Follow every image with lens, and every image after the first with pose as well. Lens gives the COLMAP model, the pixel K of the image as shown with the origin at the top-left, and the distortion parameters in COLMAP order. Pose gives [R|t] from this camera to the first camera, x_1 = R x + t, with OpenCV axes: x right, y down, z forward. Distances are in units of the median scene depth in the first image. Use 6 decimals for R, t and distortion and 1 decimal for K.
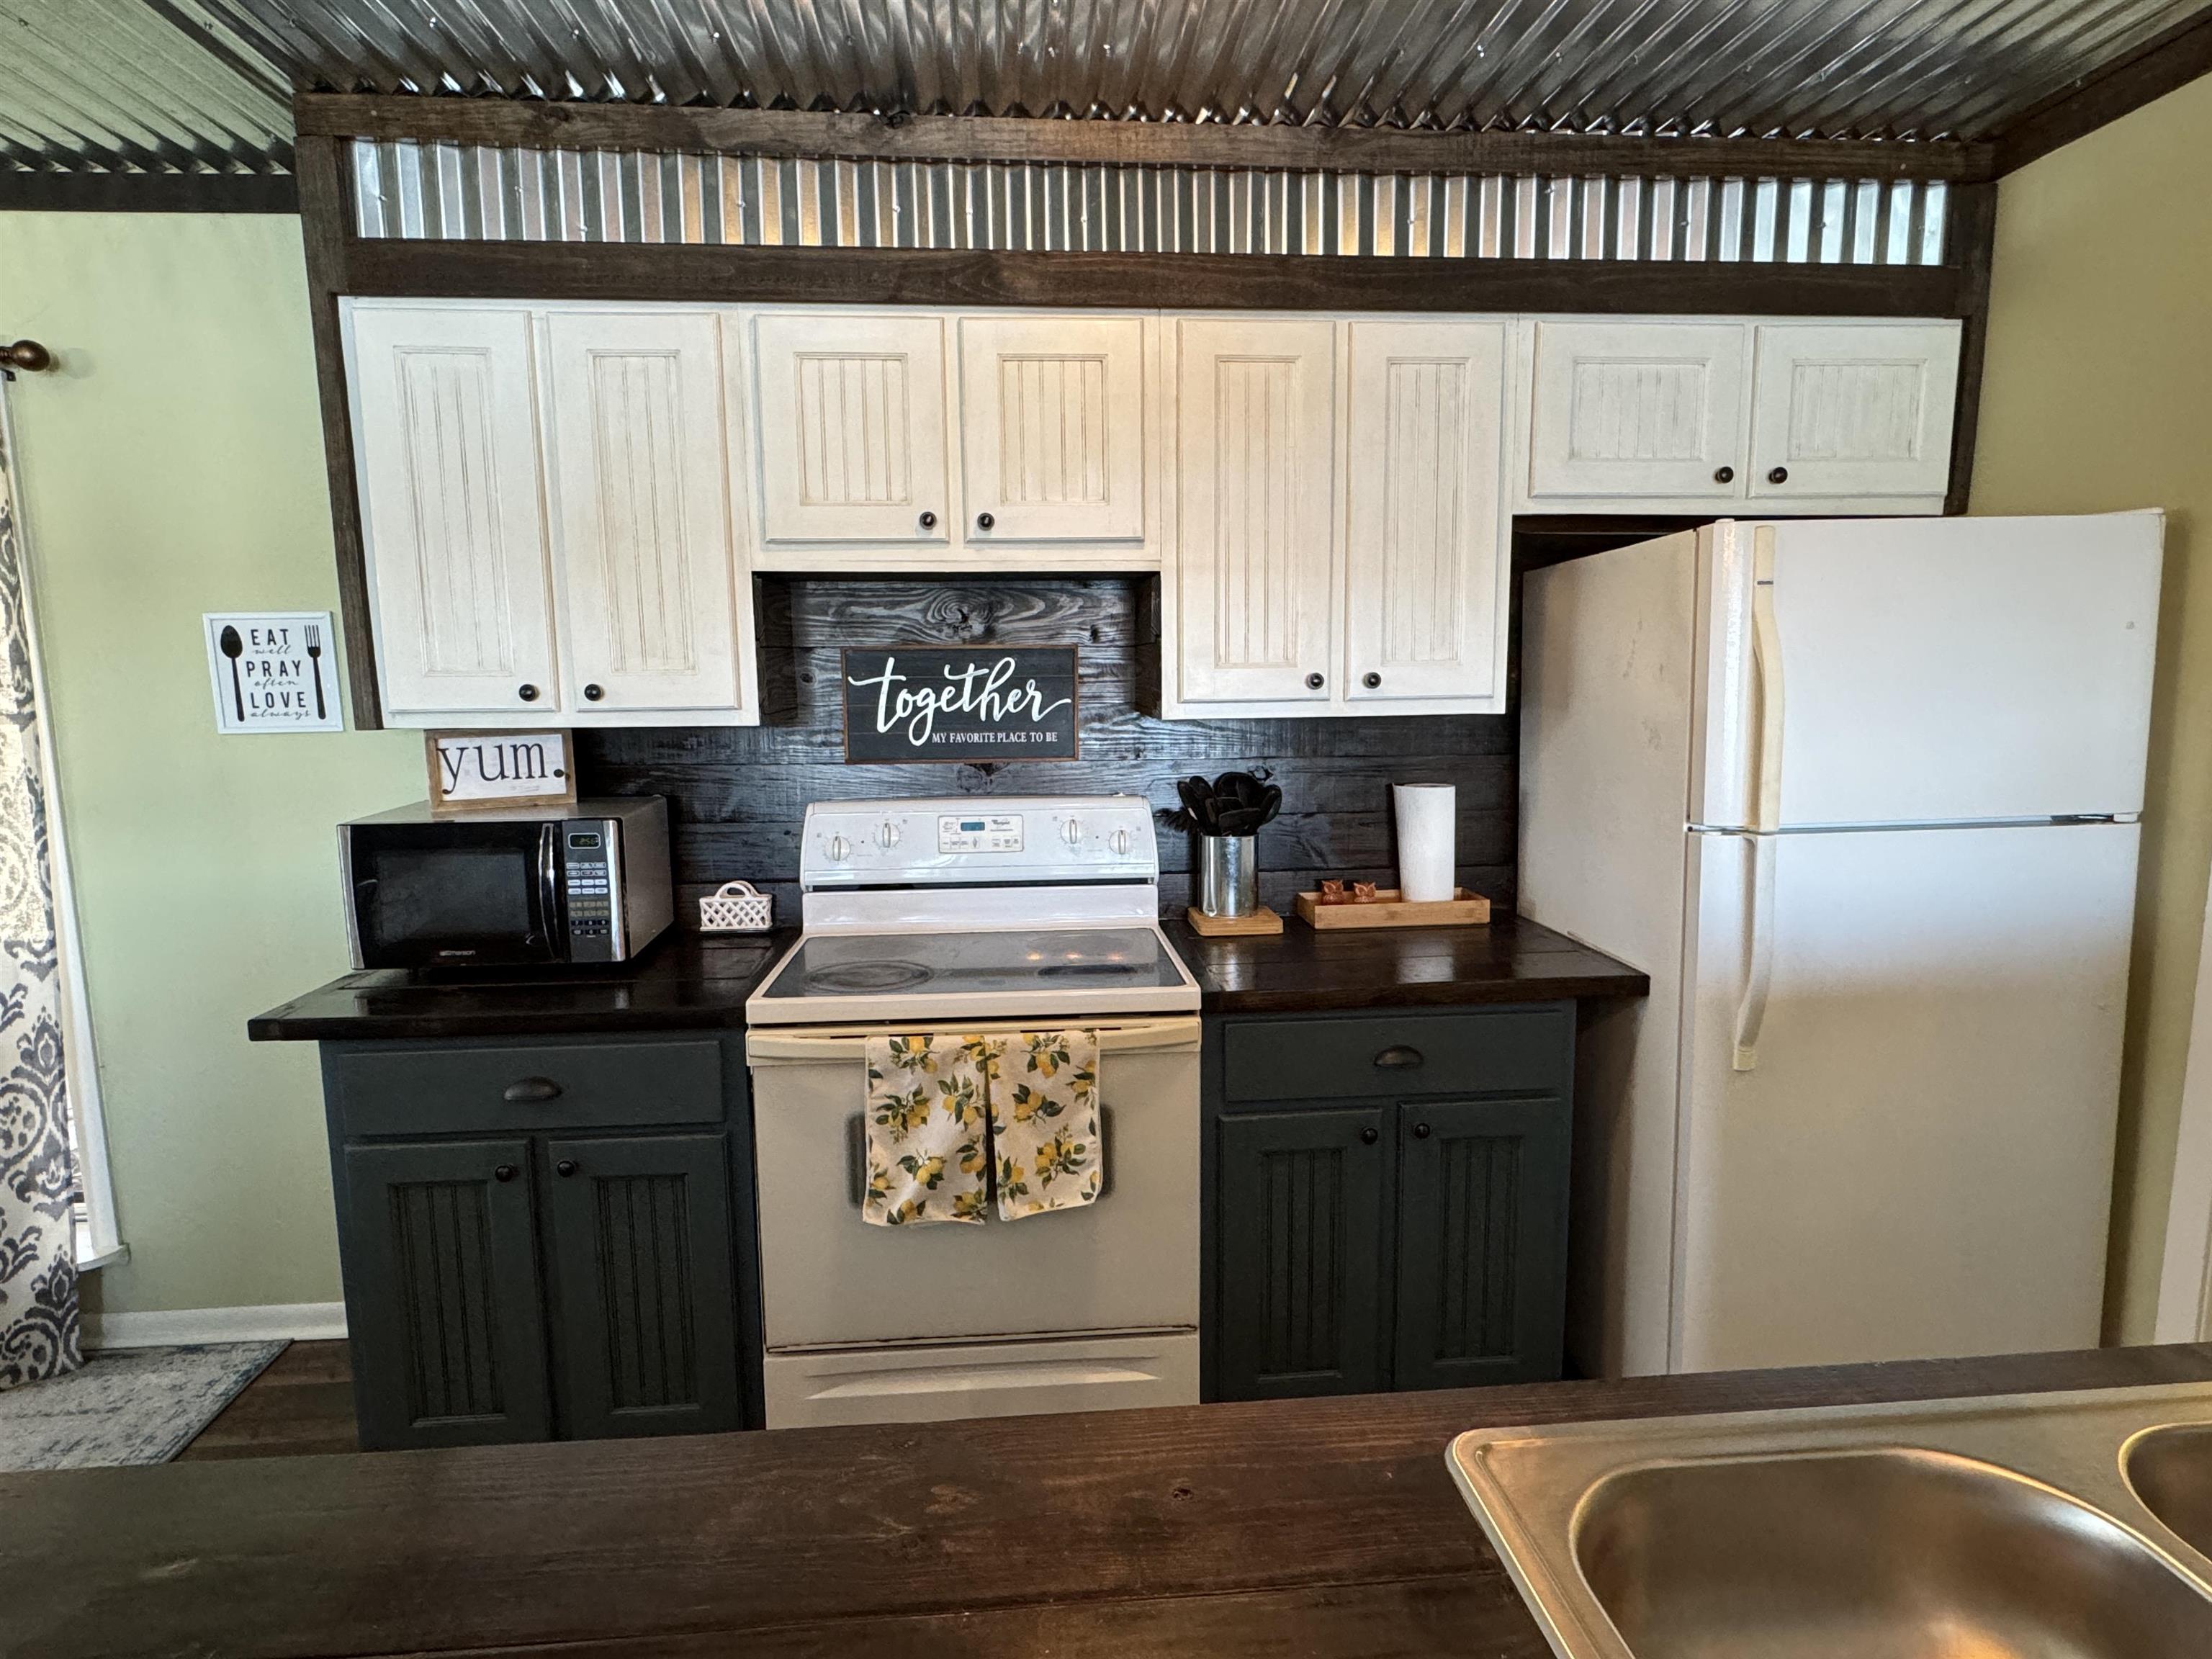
lens RADIAL K [[1164.8, 0, 1106.0], [0, 1164.8, 829.5], [0, 0, 1]] dist [0.021126, 0.000243]
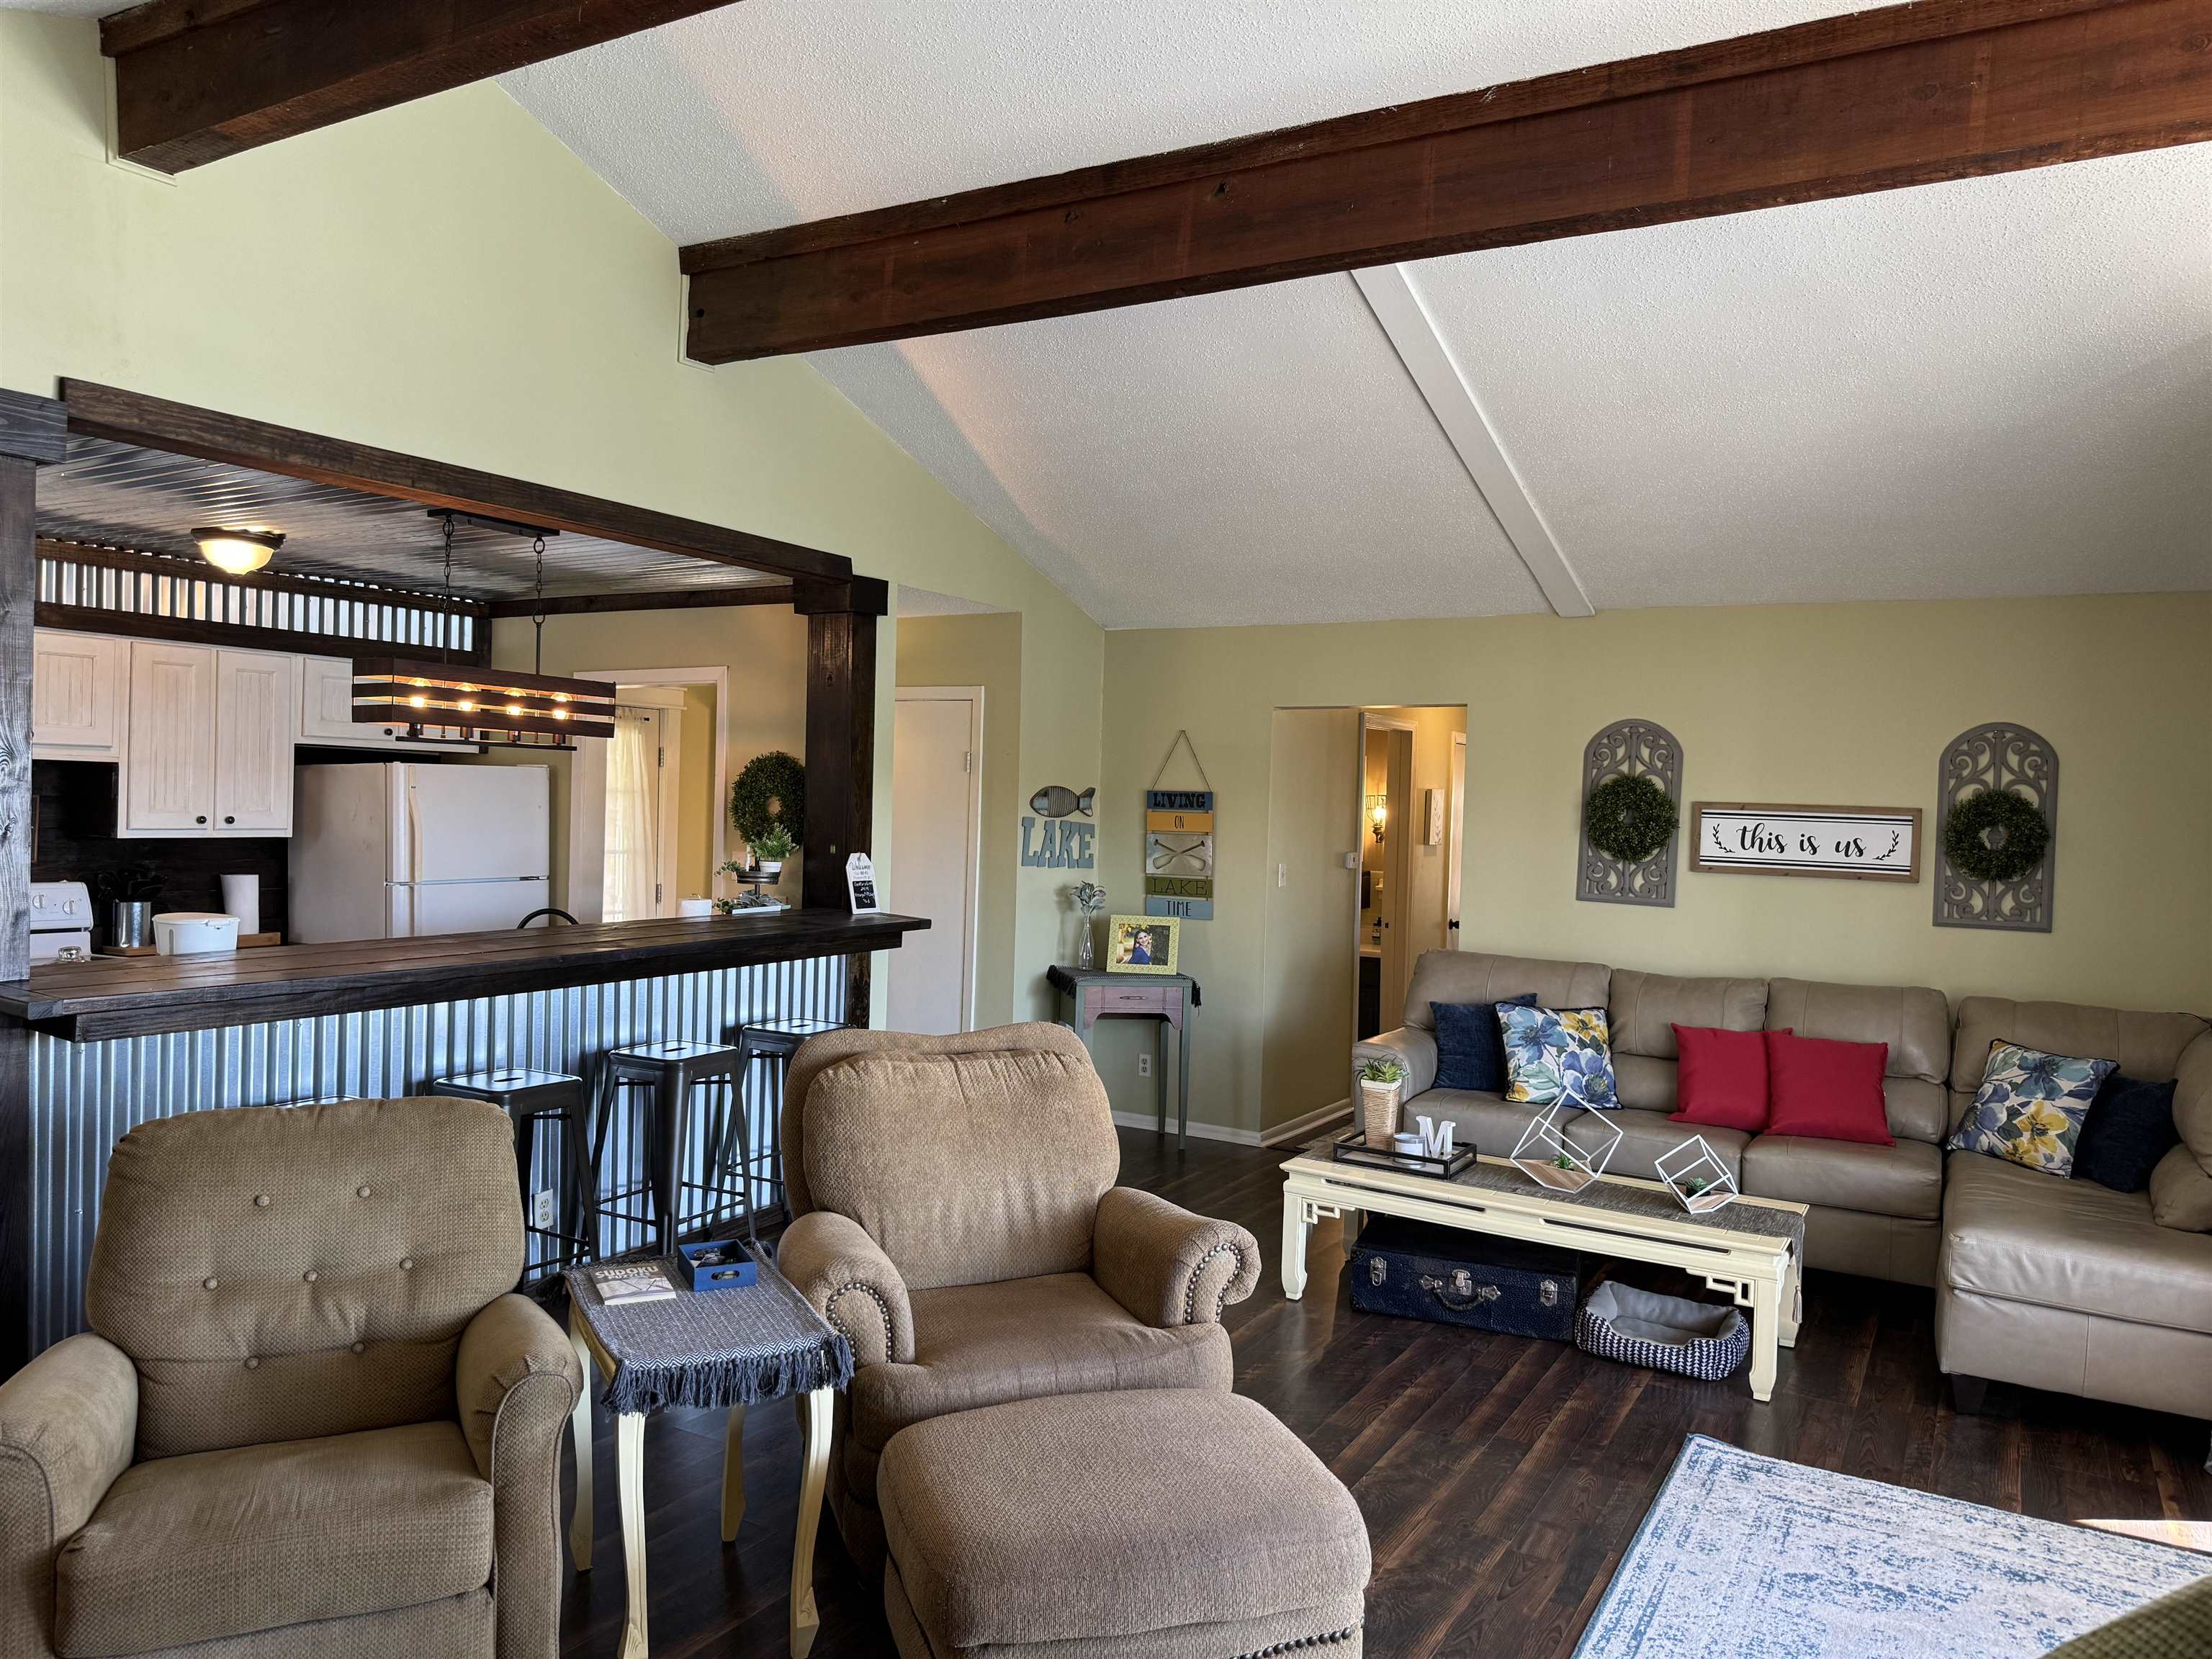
lens RADIAL K [[1580.9, 0, 1106.0], [0, 1580.9, 829.5], [0, 0, 1]] dist [0.075709, -0.097366]
pose [[0.585634, 0.020737, 0.810310, -1.132392], [0.073343, 0.994216, -0.078451, 0.218486], [-0.807251, 0.105374, 0.580726, -1.843286]]
